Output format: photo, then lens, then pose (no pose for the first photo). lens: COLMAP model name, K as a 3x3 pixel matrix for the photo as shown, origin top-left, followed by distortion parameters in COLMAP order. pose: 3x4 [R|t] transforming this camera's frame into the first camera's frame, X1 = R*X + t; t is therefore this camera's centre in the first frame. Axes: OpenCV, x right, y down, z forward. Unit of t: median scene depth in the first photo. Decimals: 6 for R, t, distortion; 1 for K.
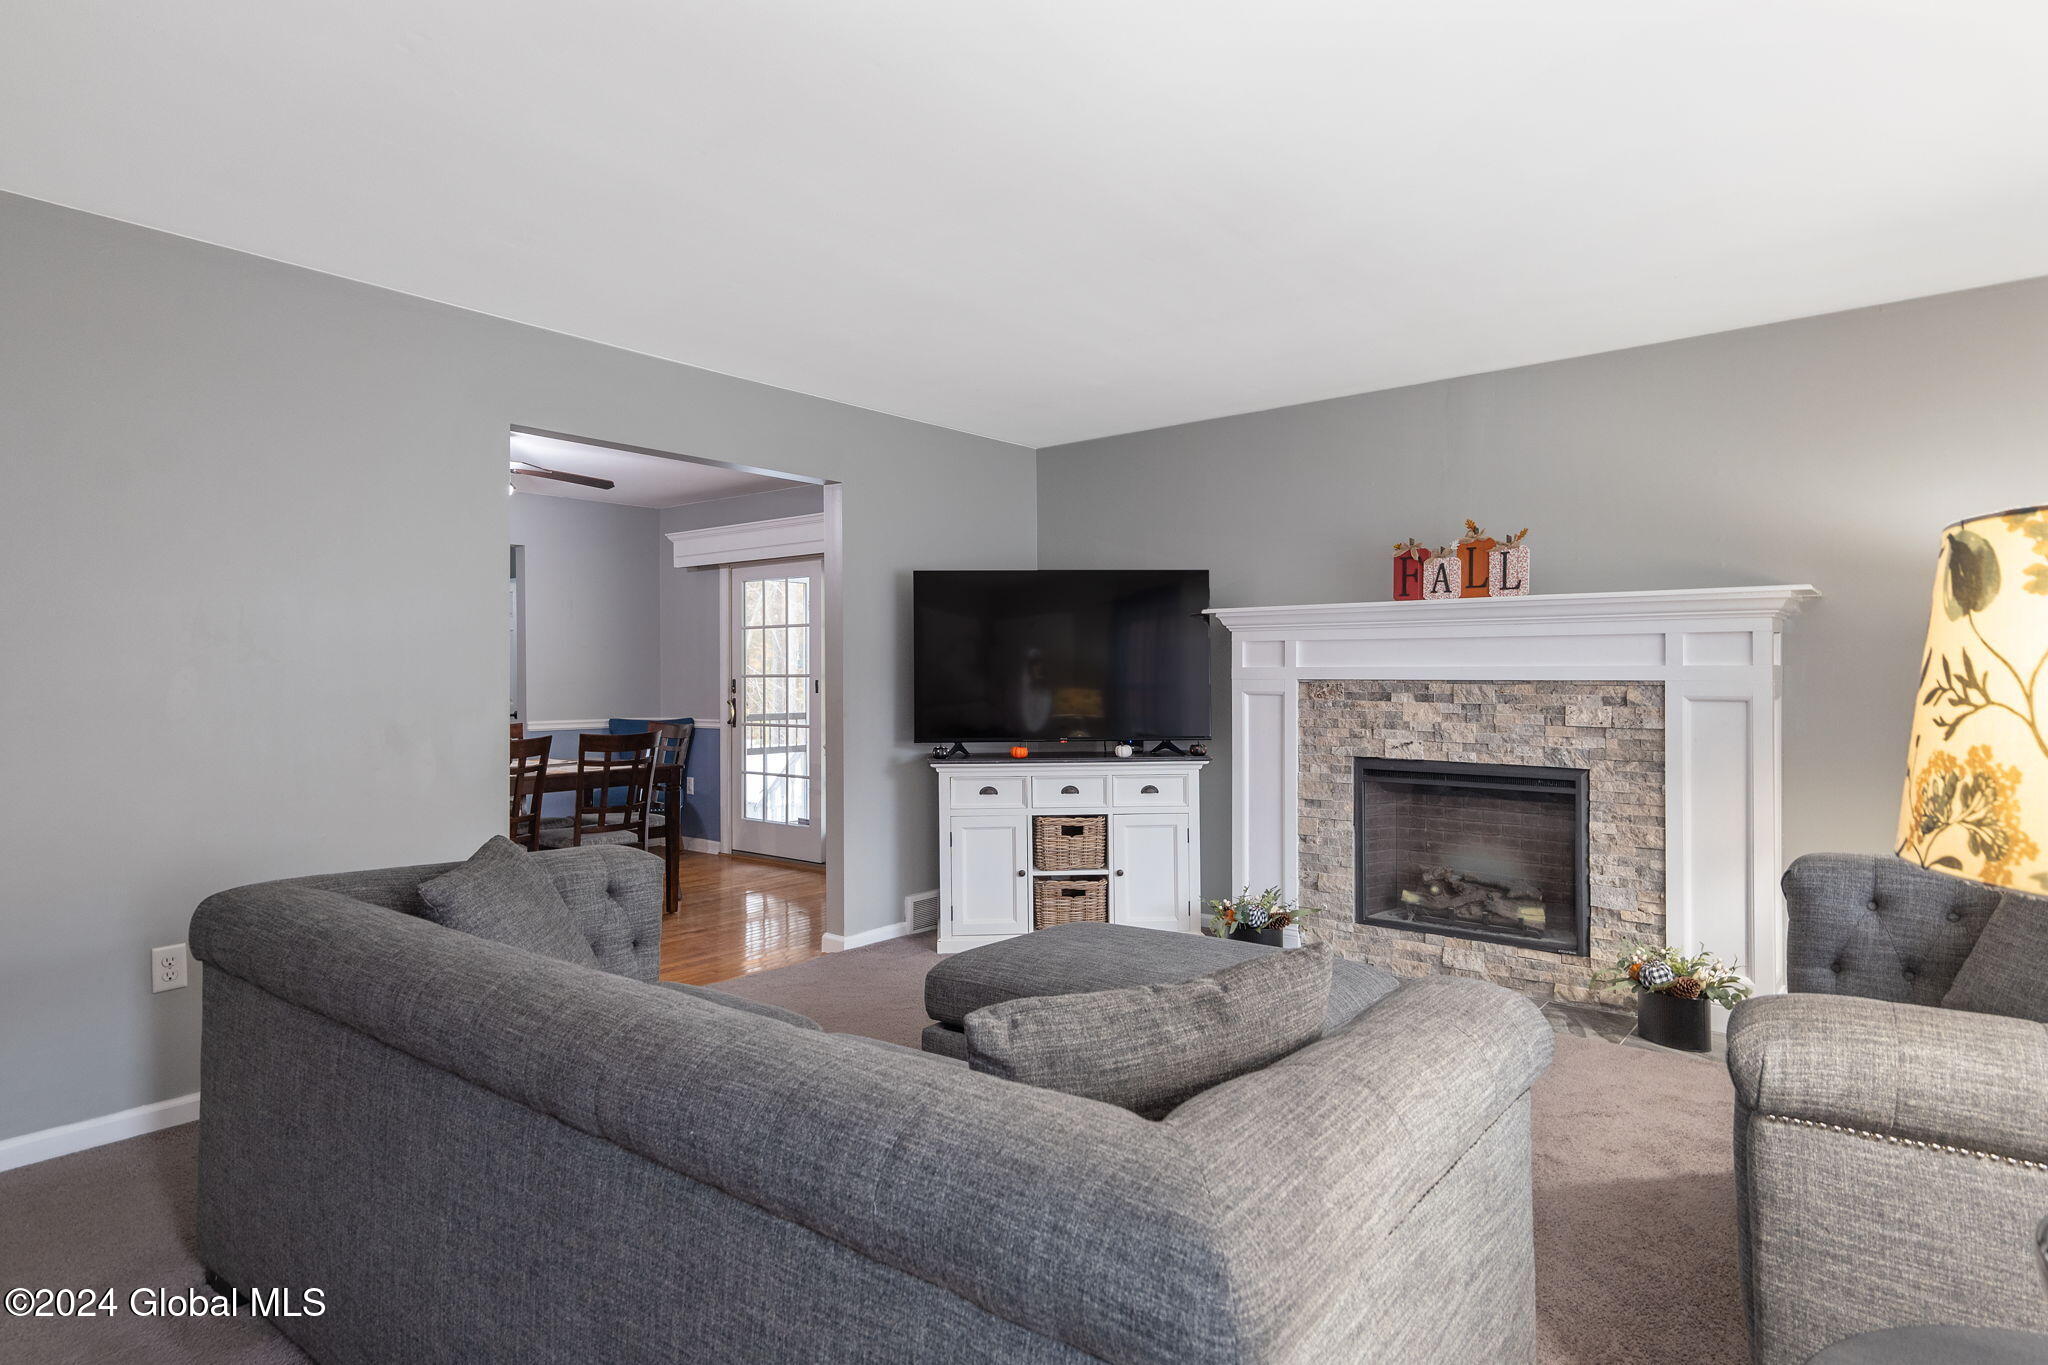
lens RADIAL K [[930.8, 0, 1015.1], [0, 930.8, 685.5], [0, 0, 1]] dist [0.001262, 0.000309]
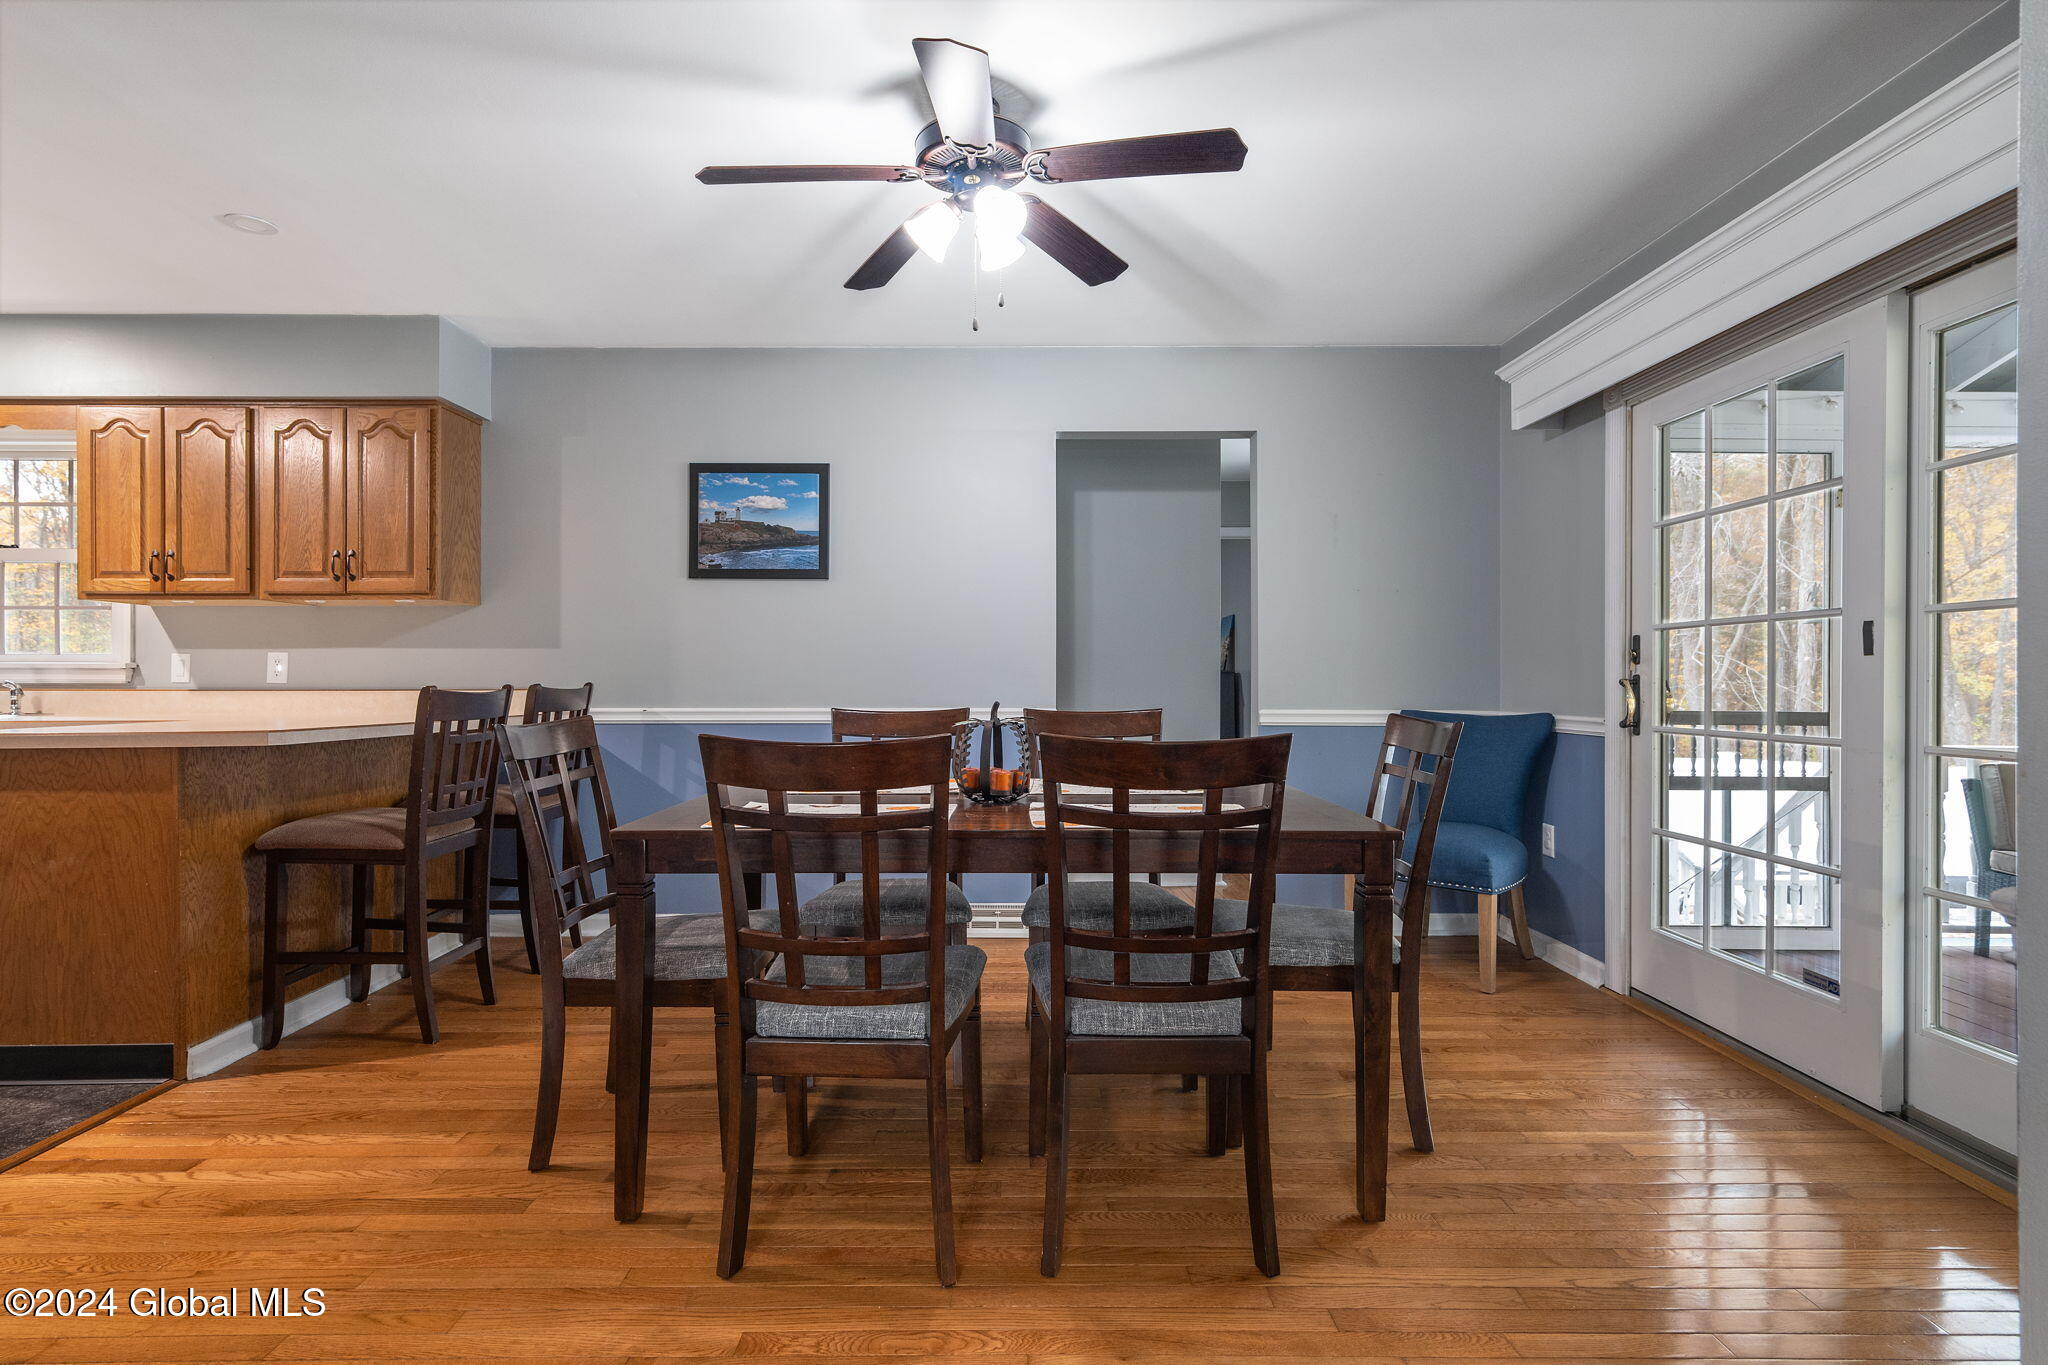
lens RADIAL K [[930.8, 0, 1015.1], [0, 930.8, 685.5], [0, 0, 1]] dist [0.001262, 0.000309]
pose [[0.593761, 0.006464, -0.804616, -0.105492], [-0.005795, 0.999976, 0.003757, 0.019334], [0.804621, 0.002432, 0.593784, 0.455392]]
